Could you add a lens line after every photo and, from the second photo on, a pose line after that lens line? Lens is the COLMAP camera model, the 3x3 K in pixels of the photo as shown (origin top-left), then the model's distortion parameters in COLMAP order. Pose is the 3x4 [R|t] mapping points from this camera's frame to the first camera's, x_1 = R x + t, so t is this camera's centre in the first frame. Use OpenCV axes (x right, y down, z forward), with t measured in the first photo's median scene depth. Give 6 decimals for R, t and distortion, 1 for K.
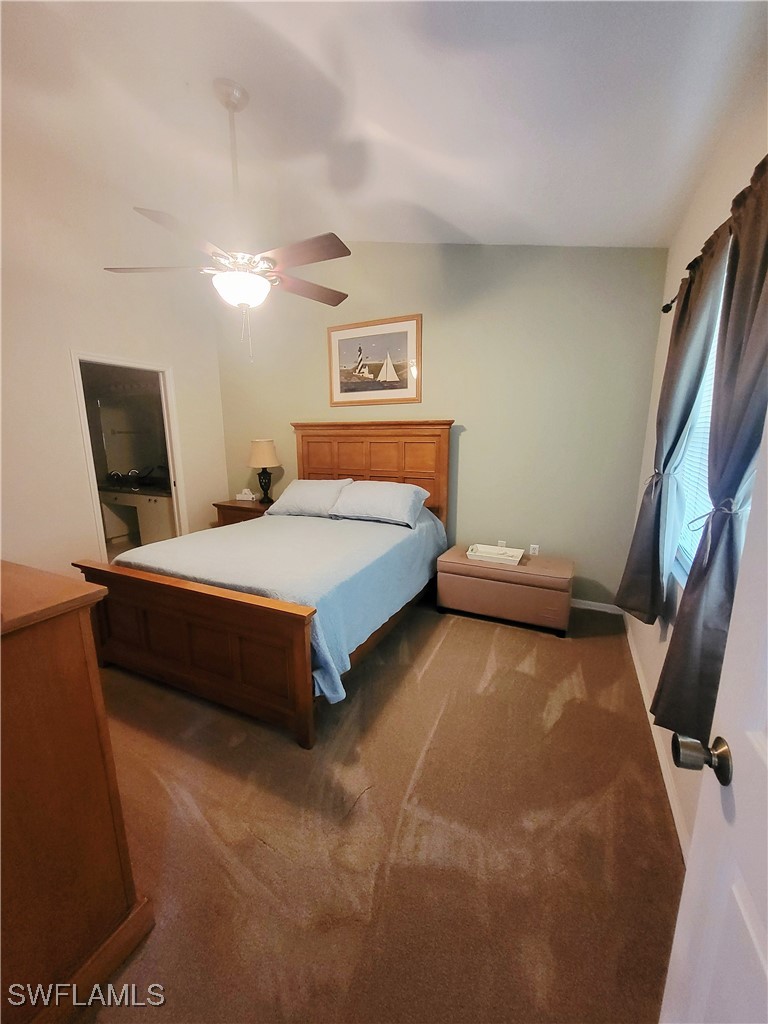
lens RADIAL K [[398.0, 0, 382.5], [0, 398.0, 512.1], [0, 0, 1]] dist [0.001978, -0.001831]
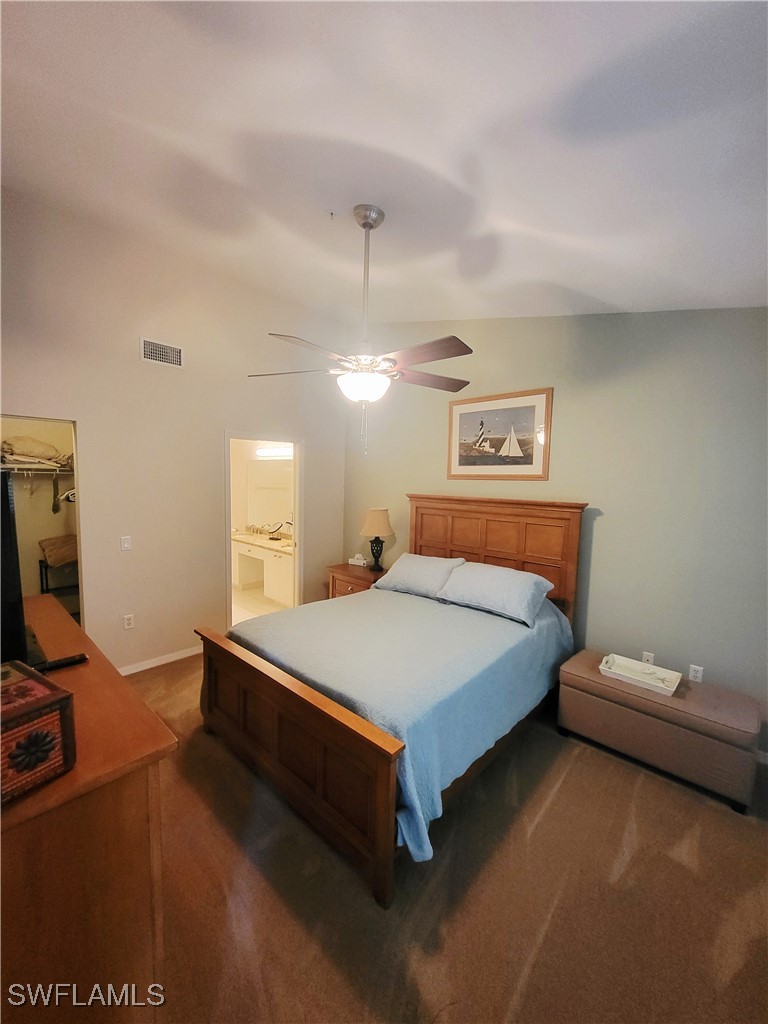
lens RADIAL K [[398.0, 0, 381.9], [0, 398.0, 510.8], [0, 0, 1]] dist [0.001978, -0.001831]
pose [[0.954478, 0.053685, -0.293412, 0.007856], [-0.086633, 0.991161, -0.100467, -0.104658], [0.285425, 0.121313, 0.950692, 0.056750]]
